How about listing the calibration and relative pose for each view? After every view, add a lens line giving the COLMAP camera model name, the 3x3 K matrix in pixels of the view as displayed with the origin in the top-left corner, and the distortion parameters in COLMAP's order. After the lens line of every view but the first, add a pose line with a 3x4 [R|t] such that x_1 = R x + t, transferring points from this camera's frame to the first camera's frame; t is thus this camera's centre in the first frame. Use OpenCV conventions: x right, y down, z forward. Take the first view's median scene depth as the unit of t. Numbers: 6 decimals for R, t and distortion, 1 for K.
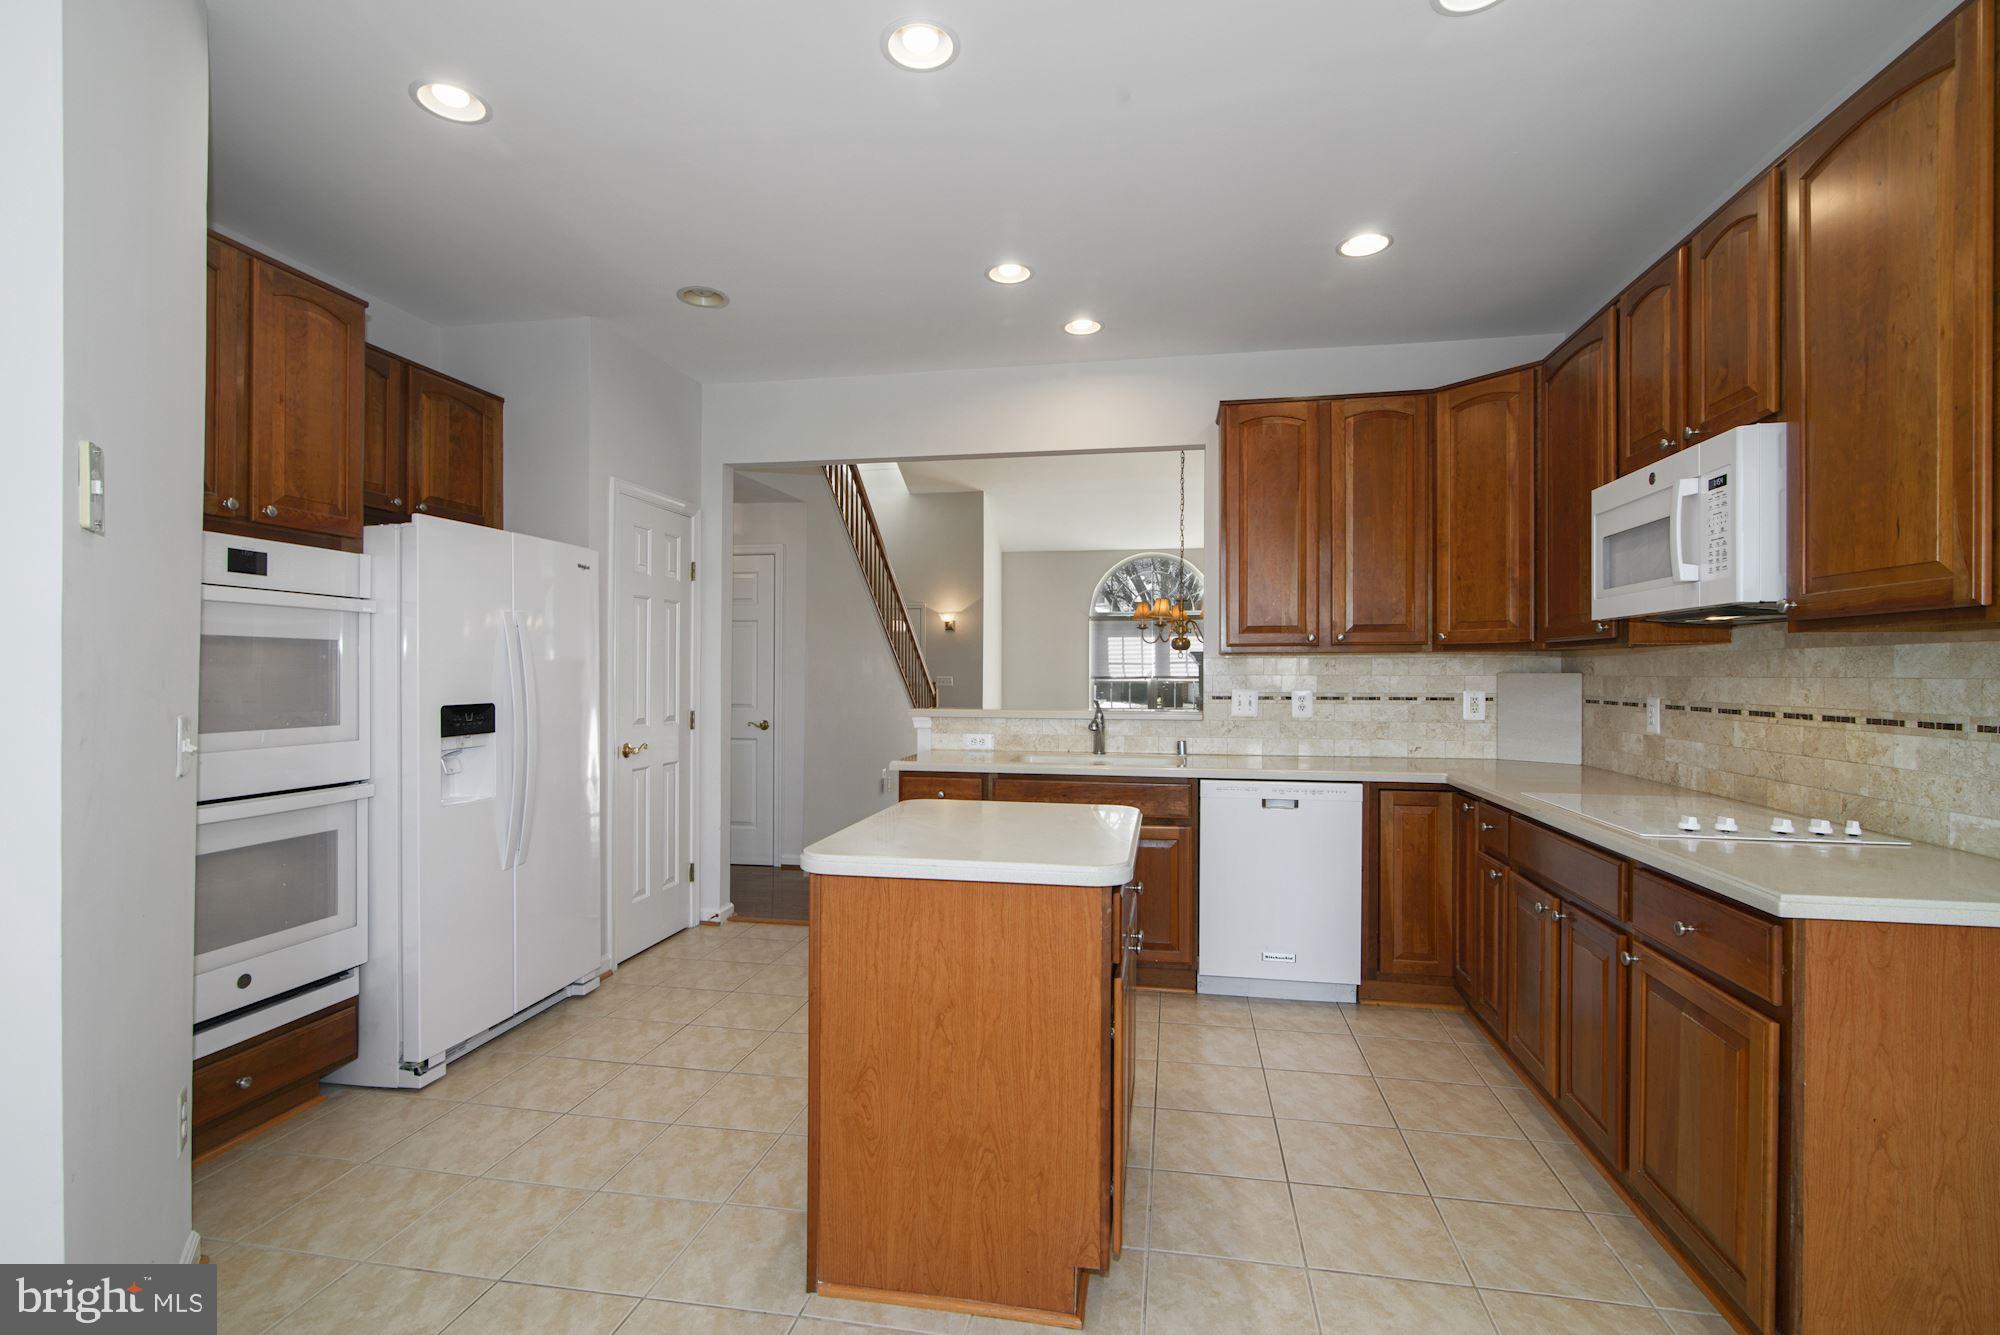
lens RADIAL K [[894.4, 0, 1004.0], [0, 894.4, 659.9], [0, 0, 1]] dist [0.001885, 0.000217]
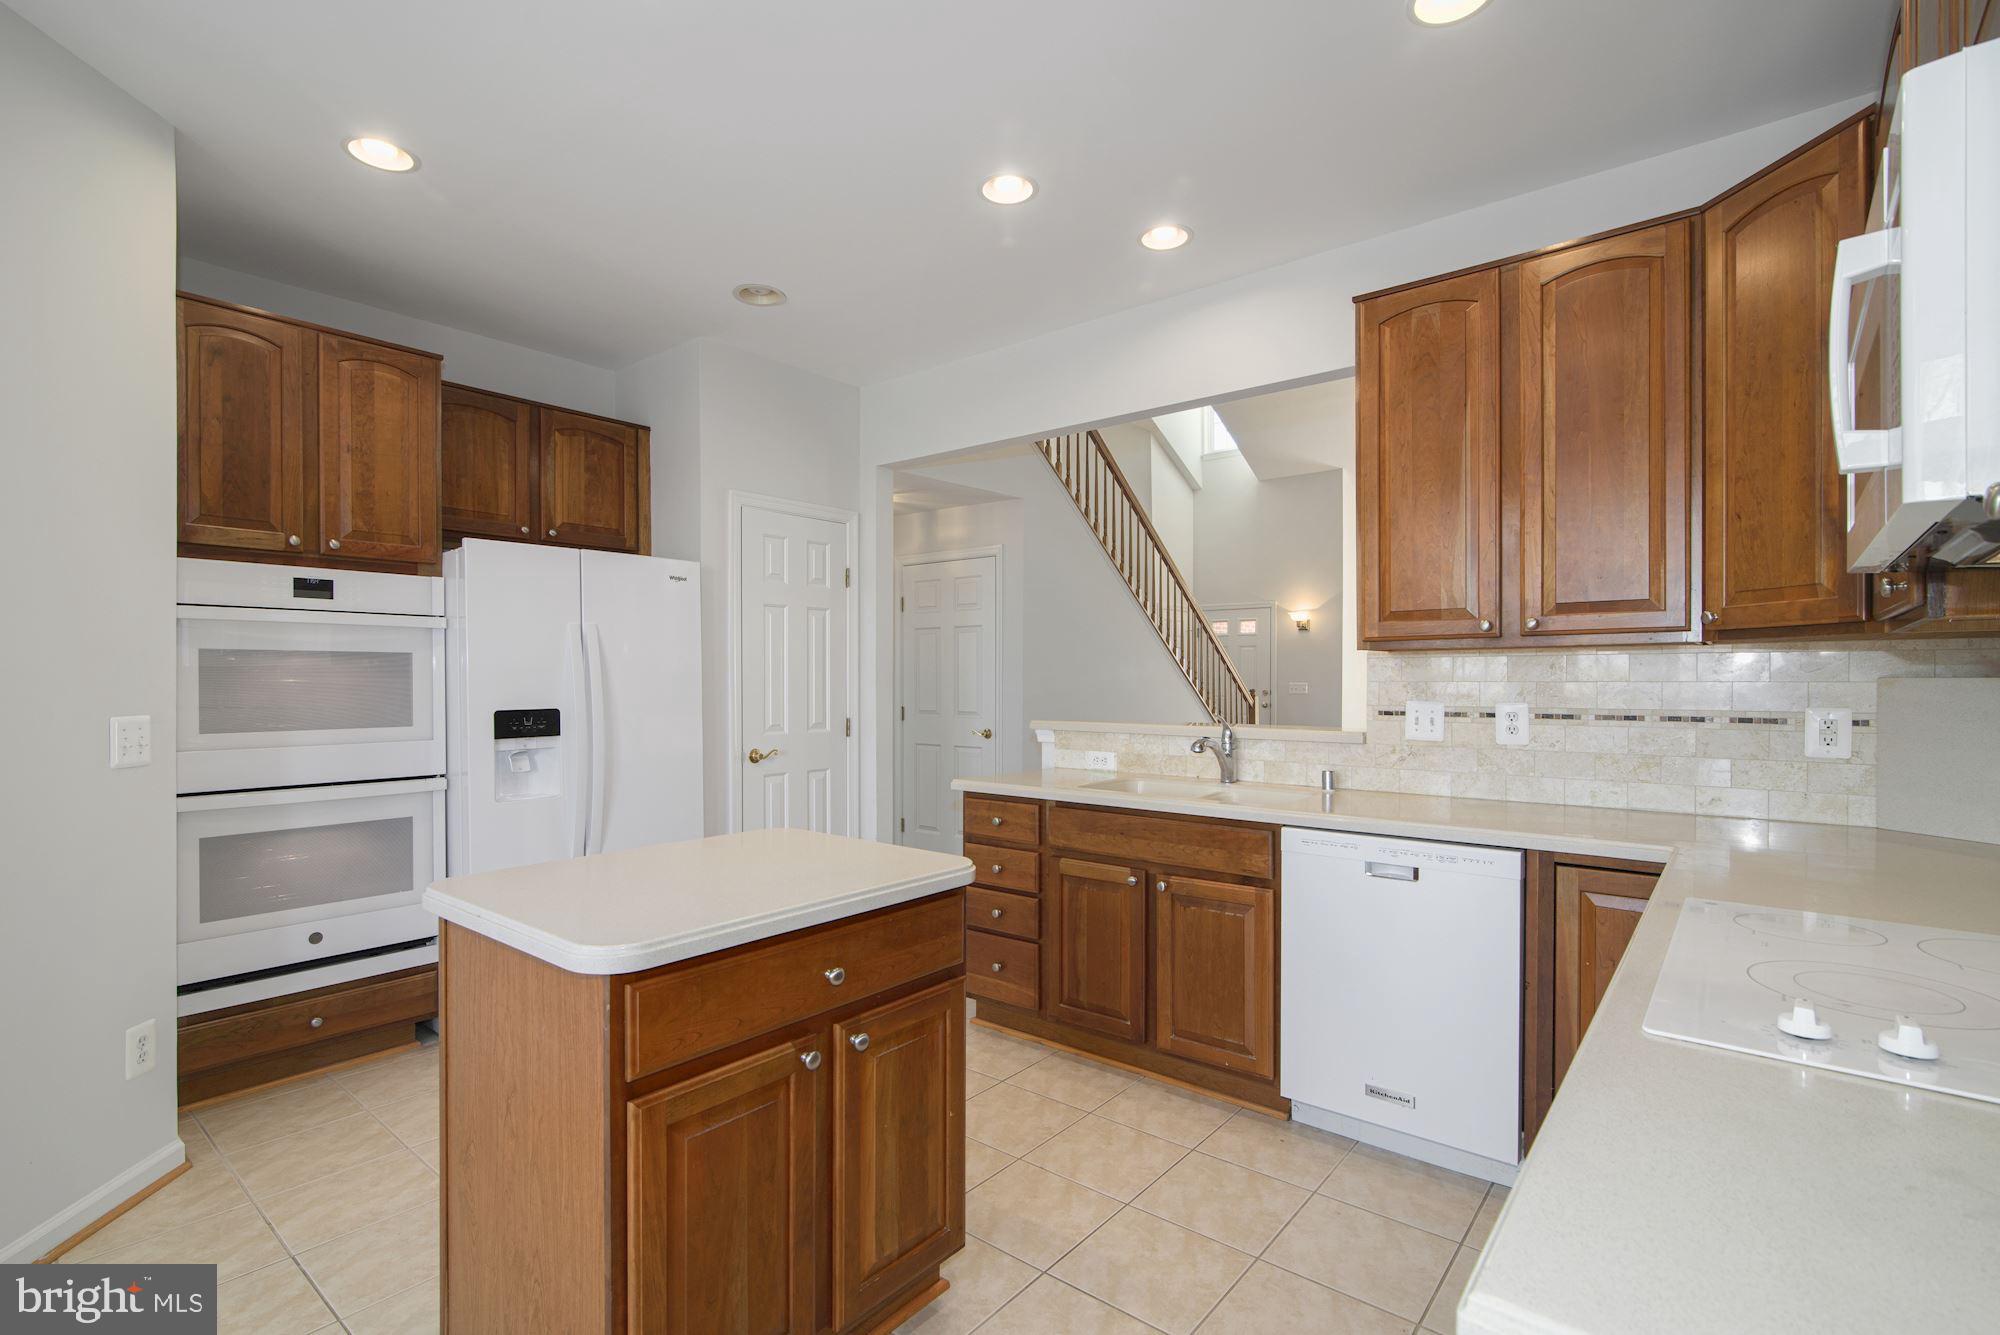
lens RADIAL K [[909.7, 0, 1019.0], [0, 909.7, 674.6], [0, 0, 1]] dist [-0.000380, -0.000216]
pose [[0.881516, -0.004685, -0.472130, 0.374918], [0.009202, 0.999931, 0.007258, 0.003671], [0.472064, -0.010742, 0.881499, 0.250387]]
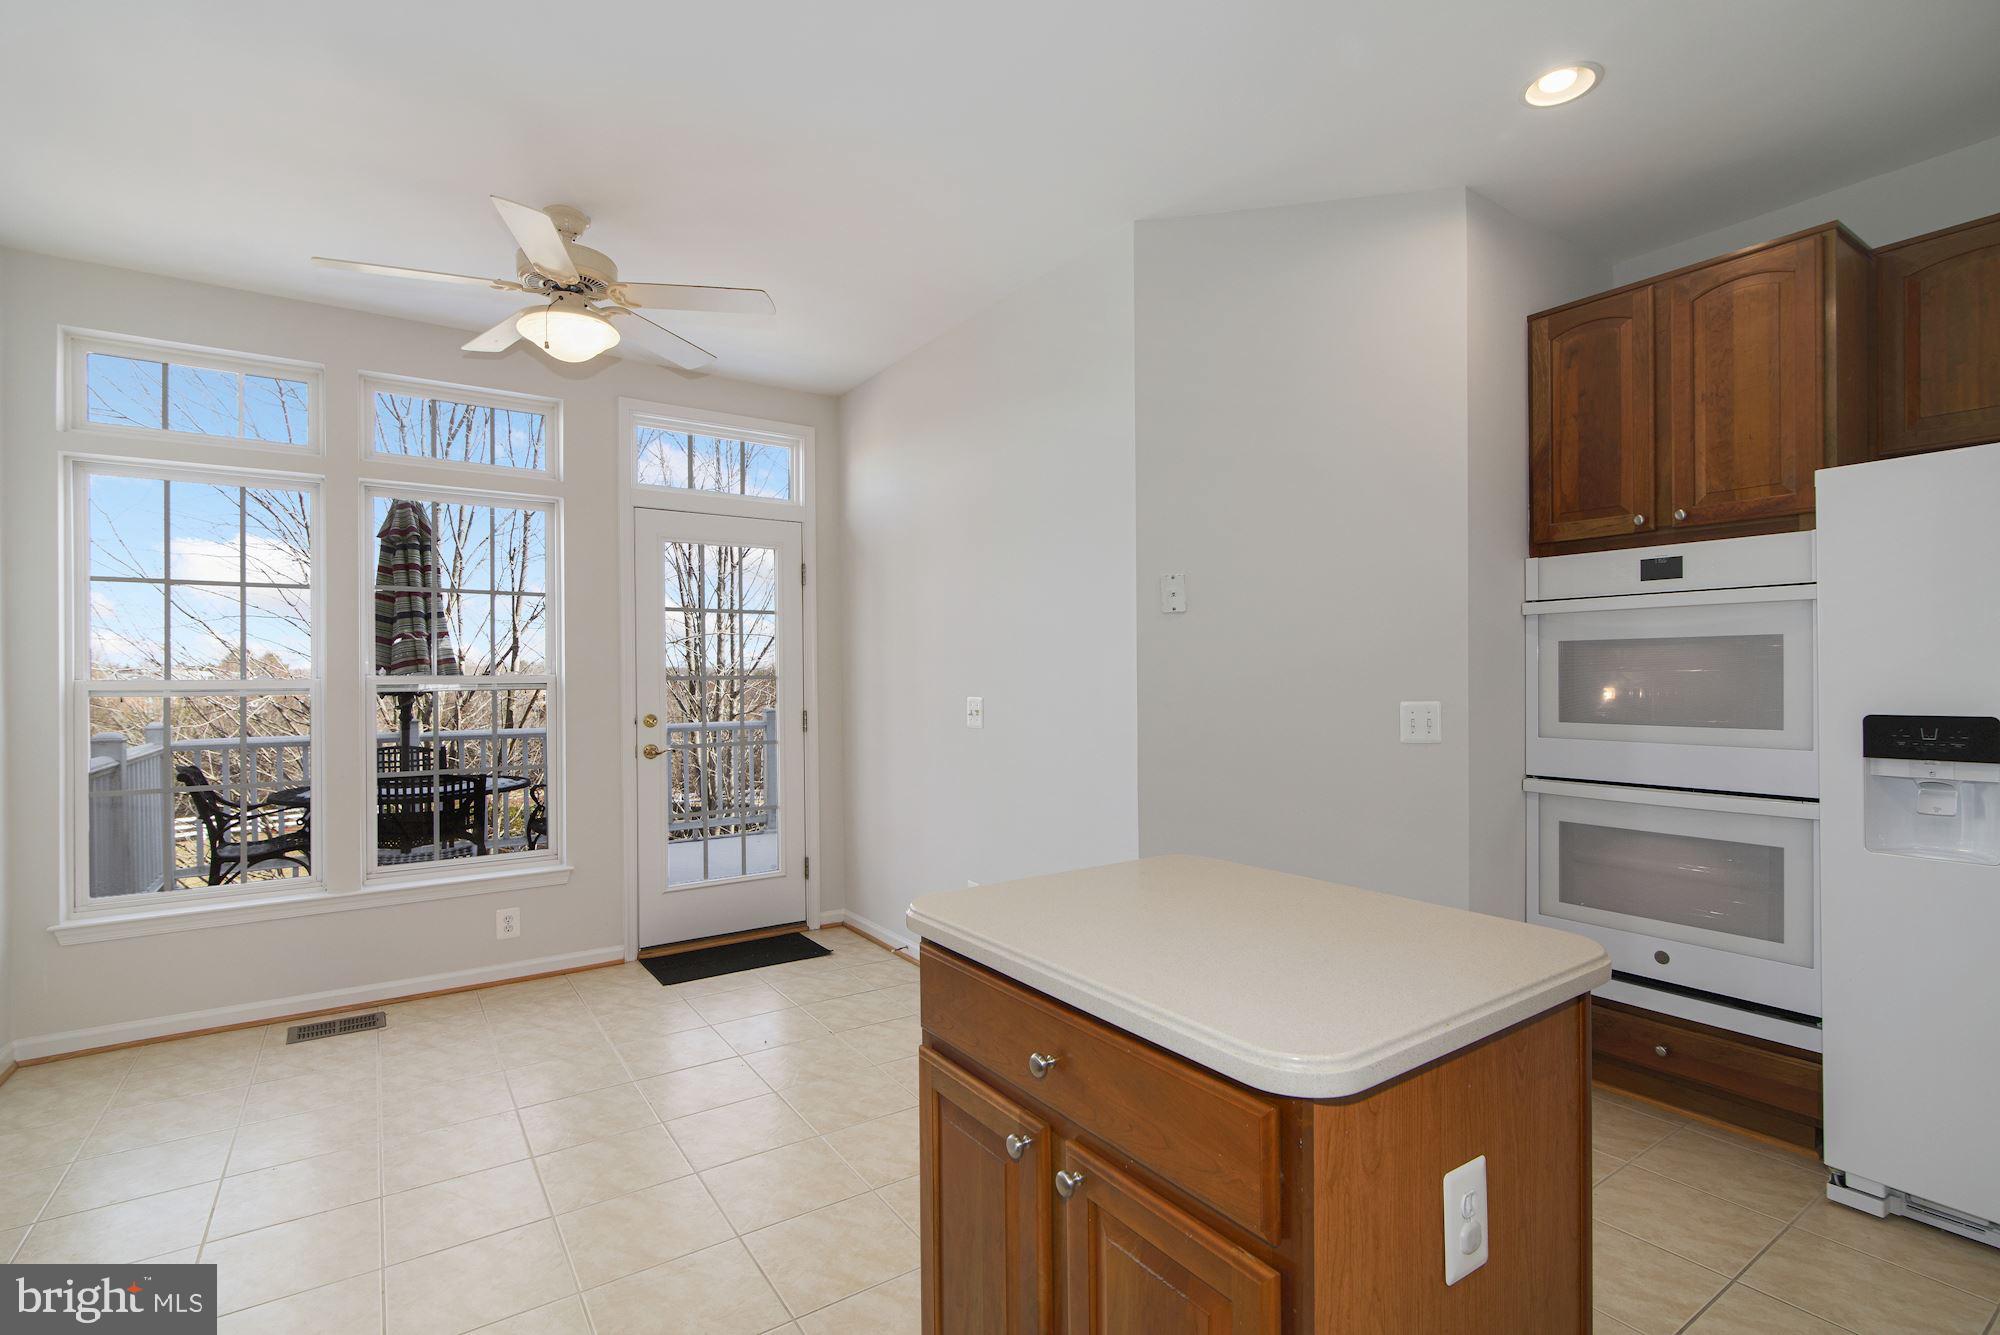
lens RADIAL K [[929.2, 0, 1007.1], [0, 929.2, 682.8], [0, 0, 1]] dist [-0.000048, -0.000098]
pose [[-0.703439, 0.005726, -0.710733, 0.334949], [0.012479, 0.999913, -0.004295, 0.015012], [0.710646, -0.011890, -0.703449, 0.822978]]
